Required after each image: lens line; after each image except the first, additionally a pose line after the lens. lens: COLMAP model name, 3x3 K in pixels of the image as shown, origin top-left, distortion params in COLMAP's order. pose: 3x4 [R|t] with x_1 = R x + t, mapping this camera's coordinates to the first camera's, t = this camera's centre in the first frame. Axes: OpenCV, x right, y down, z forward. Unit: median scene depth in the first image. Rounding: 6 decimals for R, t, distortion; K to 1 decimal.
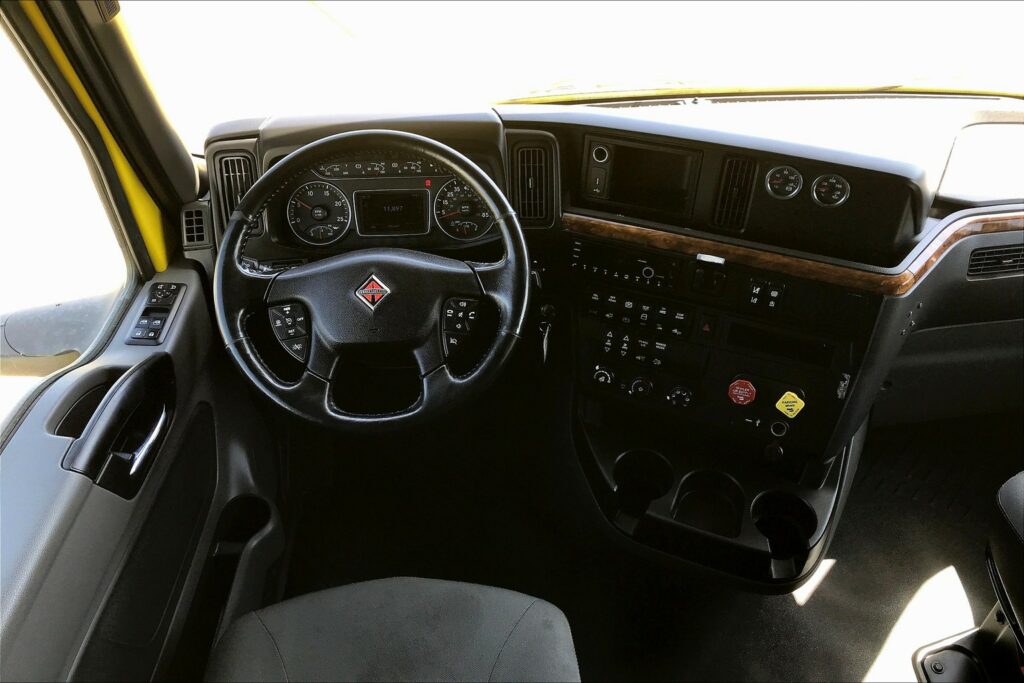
lens RADIAL K [[838.7, 0, 512.0], [0, 838.7, 341.5], [0, 0, 1]] dist [0.039468, -0.009214]
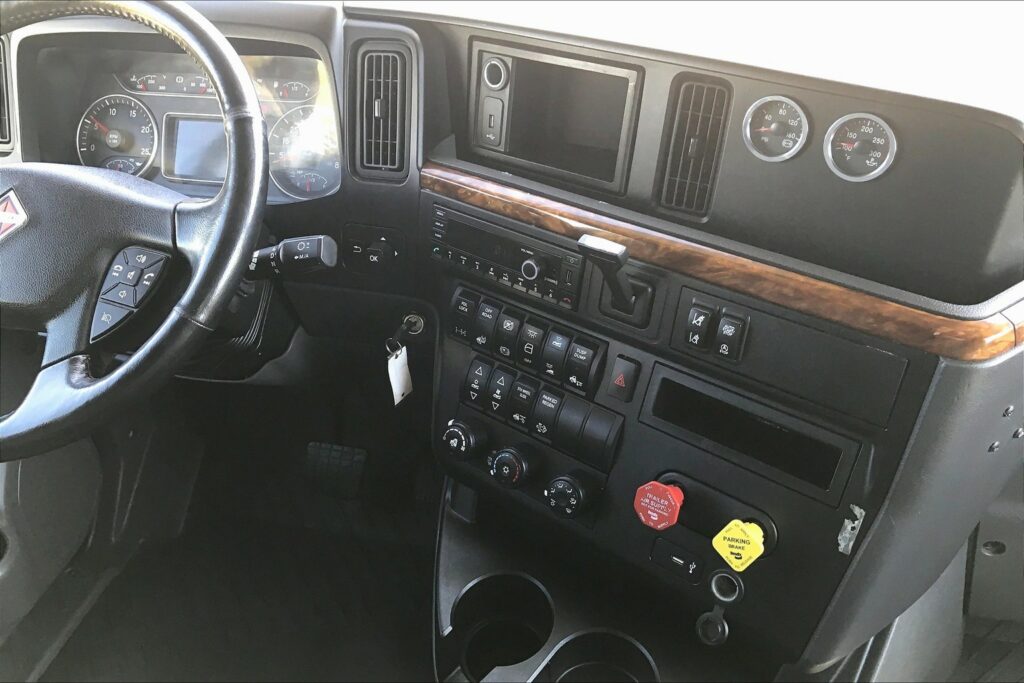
lens RADIAL K [[838.7, 0, 512.0], [0, 838.7, 341.5], [0, 0, 1]] dist [0.039468, -0.009214]
pose [[0.962226, 0.140588, -0.233146, 0.293851], [-0.160839, 0.984484, -0.070160, 0.009385], [0.219664, 0.105009, 0.969908, 0.439135]]
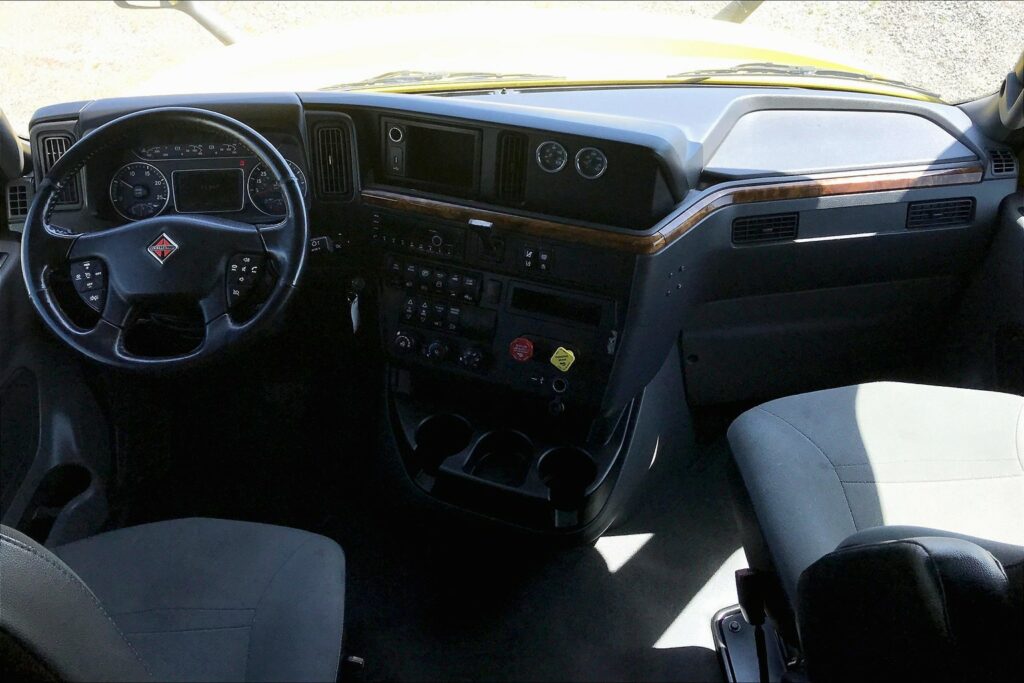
lens RADIAL K [[995.0, 0, 496.0], [0, 995.0, 339.8], [0, 0, 1]] dist [0.130689, -0.339340]
pose [[0.999968, -0.004490, -0.006626, 0.247543], [0.003956, 0.996906, -0.078503, 0.147082], [0.006958, 0.078474, 0.996892, -0.273937]]
